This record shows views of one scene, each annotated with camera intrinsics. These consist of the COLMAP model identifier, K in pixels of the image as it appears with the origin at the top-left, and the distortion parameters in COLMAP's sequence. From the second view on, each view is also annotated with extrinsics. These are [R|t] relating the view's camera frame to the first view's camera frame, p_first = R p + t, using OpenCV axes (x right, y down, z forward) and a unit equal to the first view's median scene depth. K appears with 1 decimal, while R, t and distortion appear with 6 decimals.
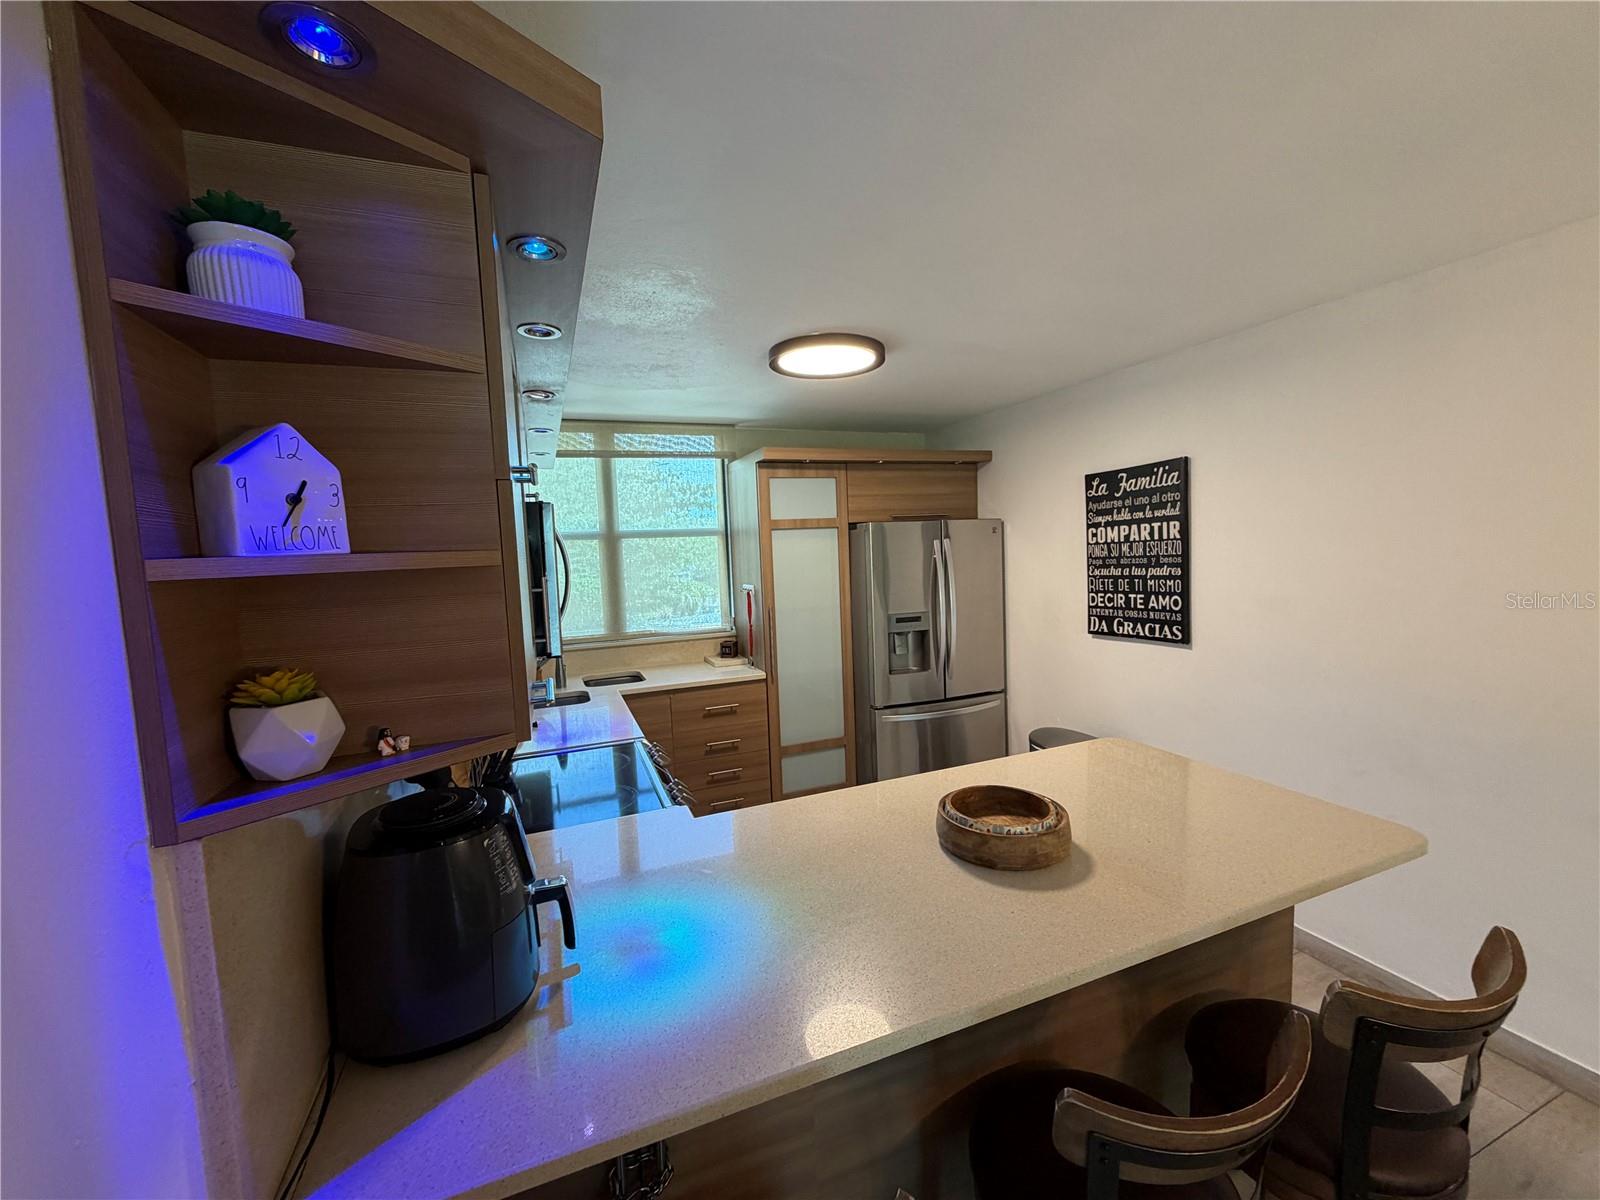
lens RADIAL K [[636.0, 0, 798.6], [0, 636.0, 600.4], [0, 0, 1]] dist [-0.002728, 0.001005]
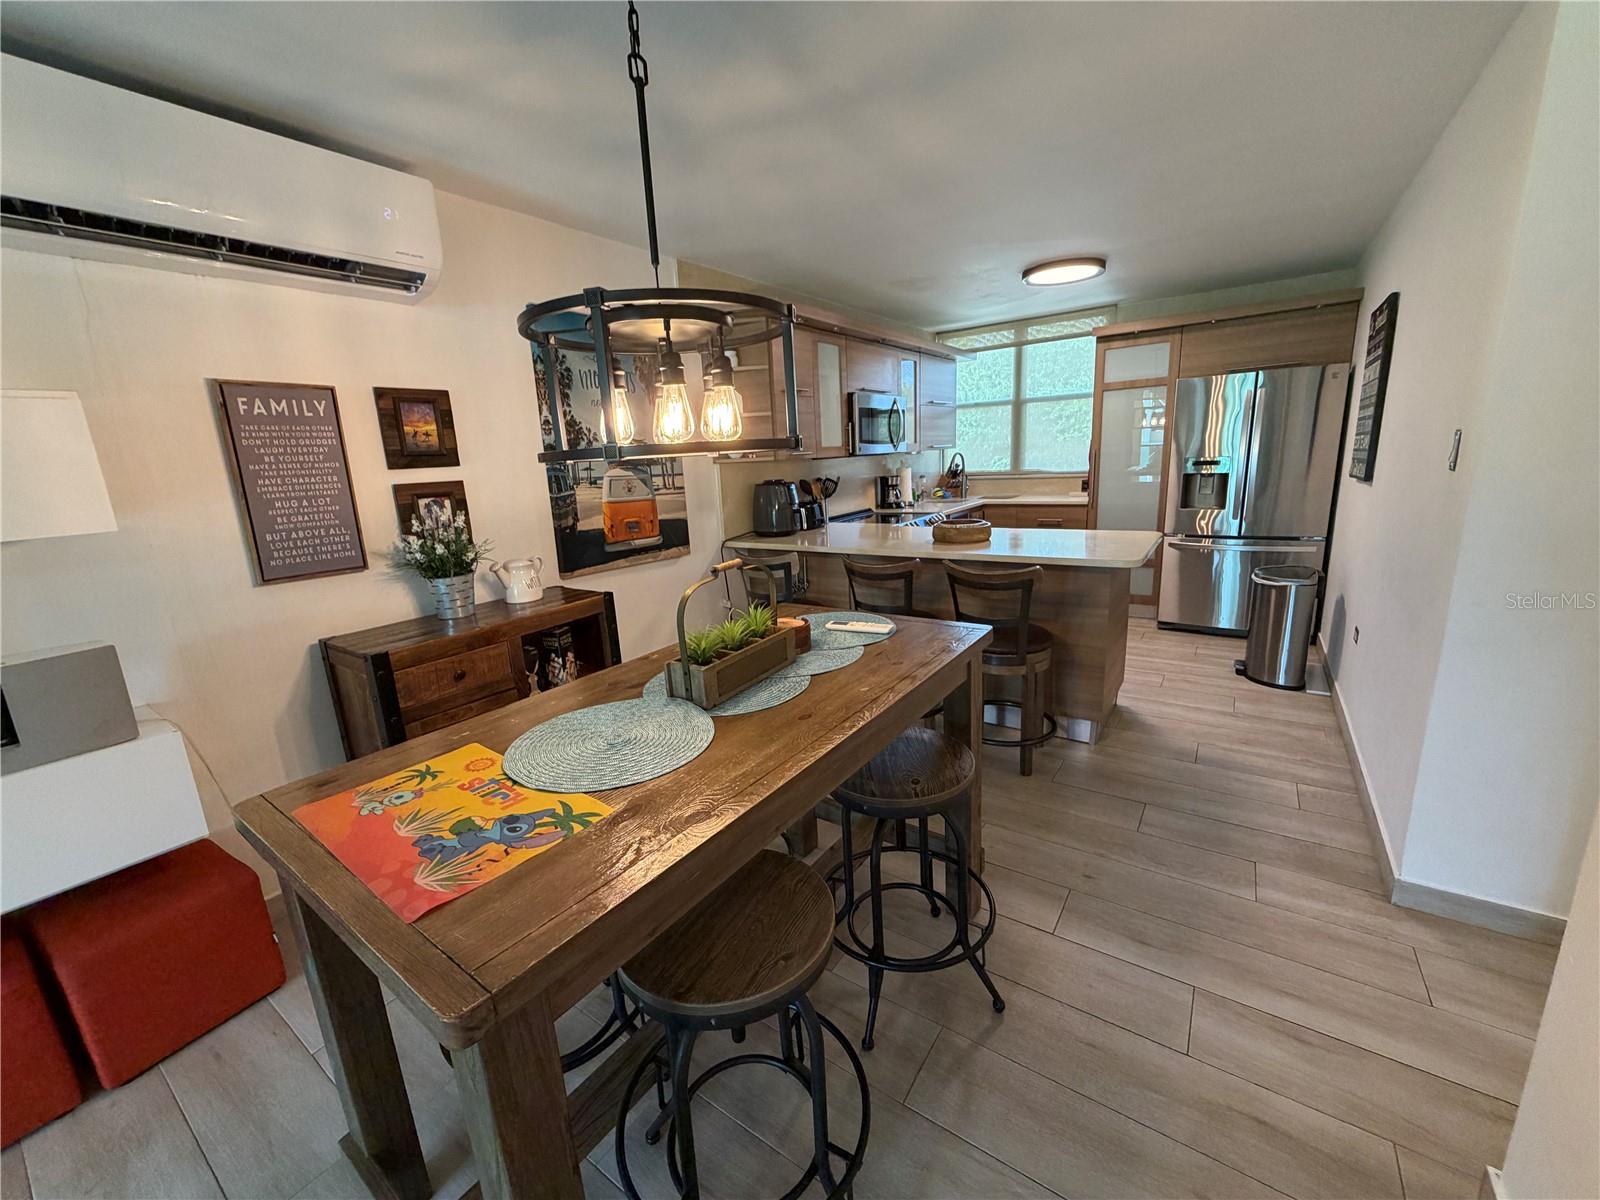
lens RADIAL K [[636.0, 0, 801.1], [0, 636.0, 598.2], [0, 0, 1]] dist [-0.002728, 0.001005]
pose [[0.555906, 0.195801, -0.807856, 0.728478], [-0.034956, 0.976509, 0.212623, 0.049033], [0.830510, -0.089959, 0.549692, -0.277981]]
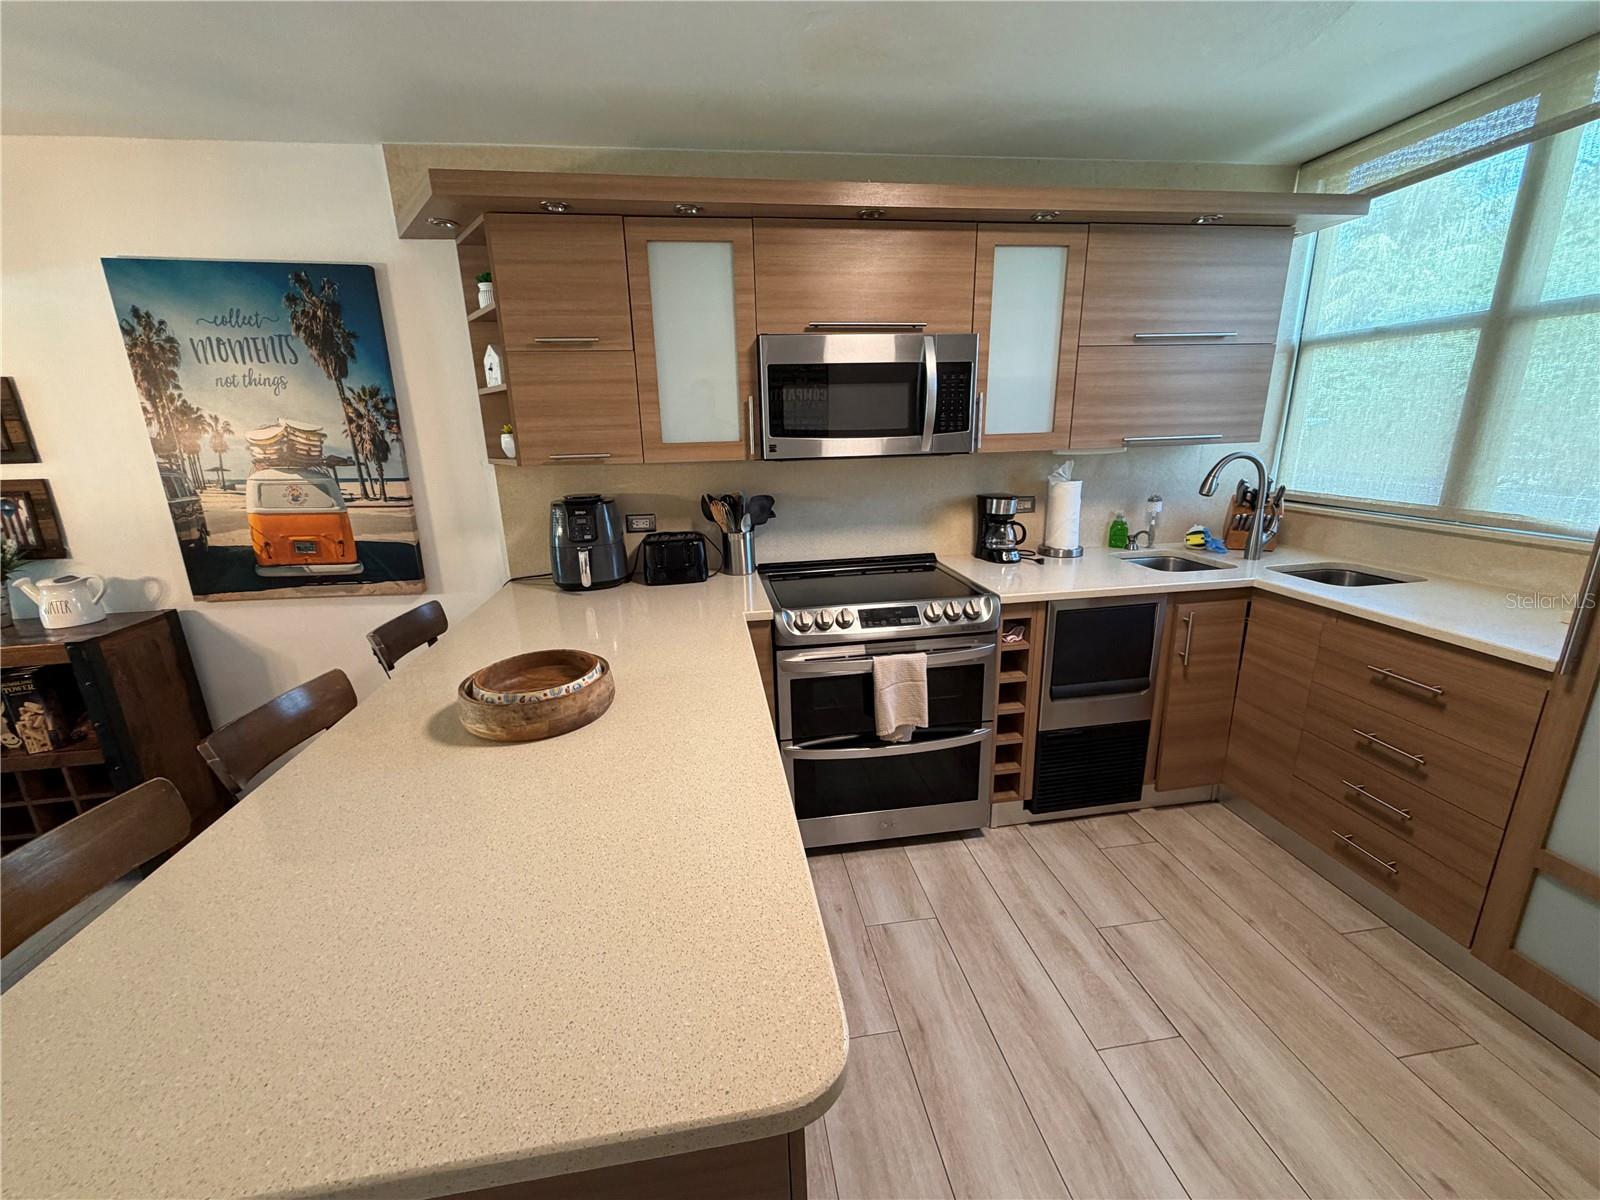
lens RADIAL K [[636.0, 0, 798.3], [0, 636.0, 597.2], [0, 0, 1]] dist [-0.002728, 0.001005]
pose [[-0.233595, 0.295533, -0.926334, 0.396879], [-0.041459, 0.948797, 0.313154, -0.025081], [0.971450, 0.111556, -0.209382, 0.597709]]
